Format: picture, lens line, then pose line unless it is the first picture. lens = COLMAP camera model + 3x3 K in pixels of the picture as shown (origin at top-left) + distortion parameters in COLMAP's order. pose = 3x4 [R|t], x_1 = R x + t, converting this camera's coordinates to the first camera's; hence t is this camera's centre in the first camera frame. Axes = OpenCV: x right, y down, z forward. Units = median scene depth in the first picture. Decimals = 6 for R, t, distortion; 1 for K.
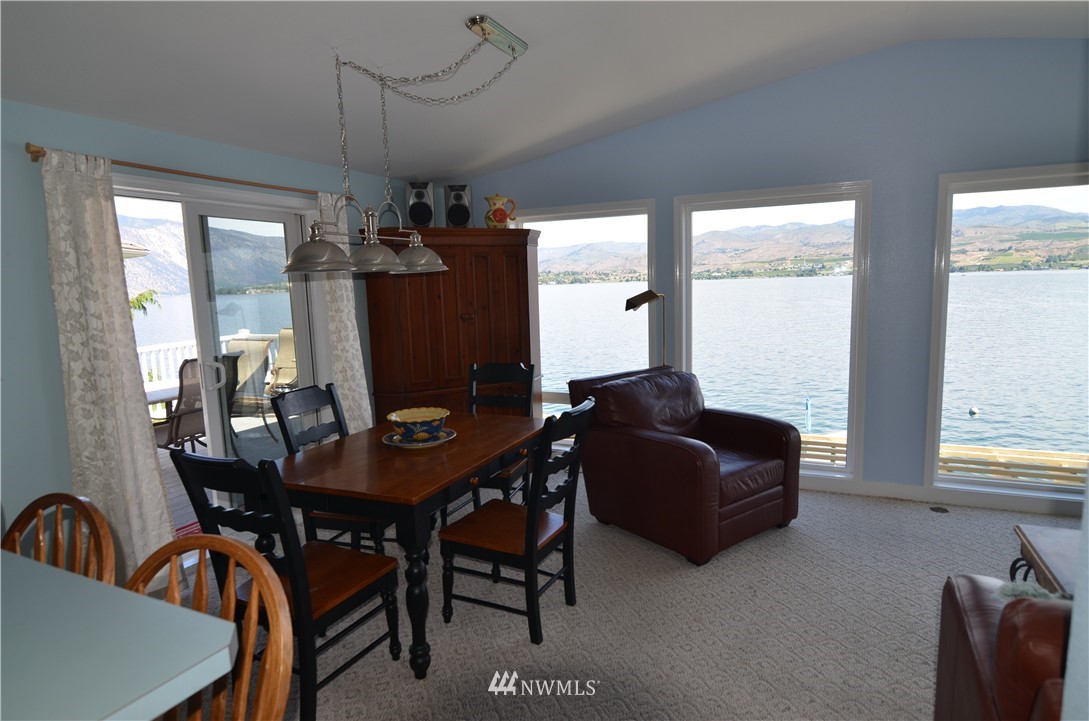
lens RADIAL K [[617.2, 0, 543.3], [0, 617.2, 362.4], [0, 0, 1]] dist [-0.012457, -0.003931]
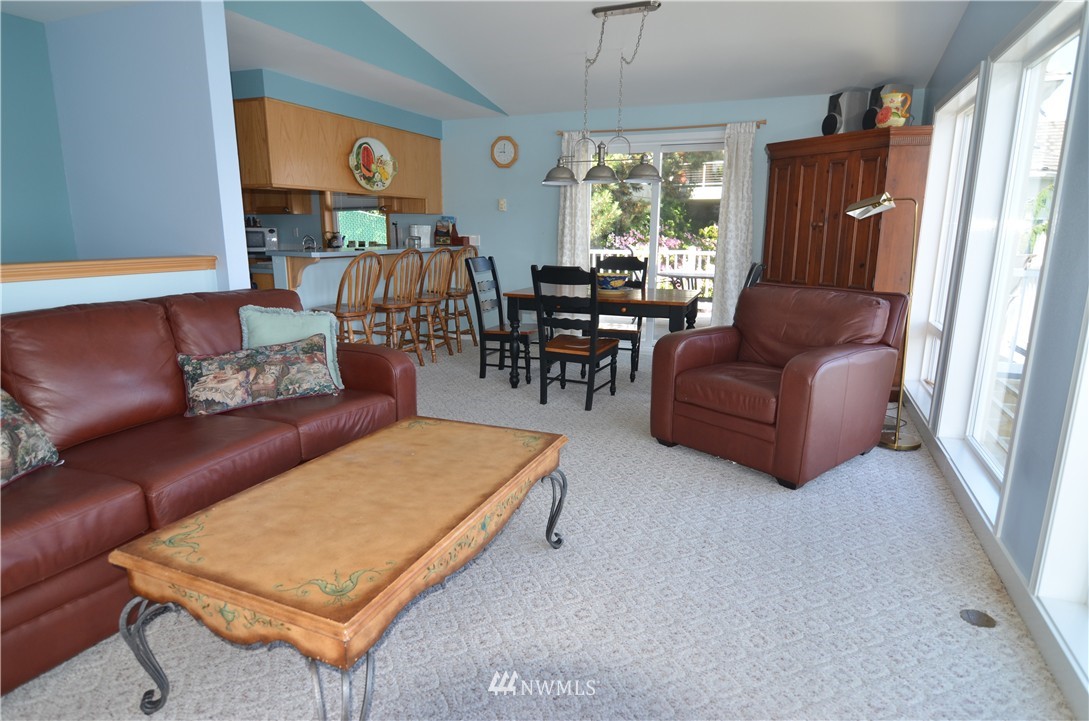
lens RADIAL K [[617.2, 0, 541.6], [0, 617.2, 362.2], [0, 0, 1]] dist [-0.012457, -0.003931]
pose [[0.046805, 0.238052, -0.970124, 0.930219], [-0.135725, 0.963697, 0.229926, -0.026785], [0.989640, 0.120908, 0.077415, 0.503813]]
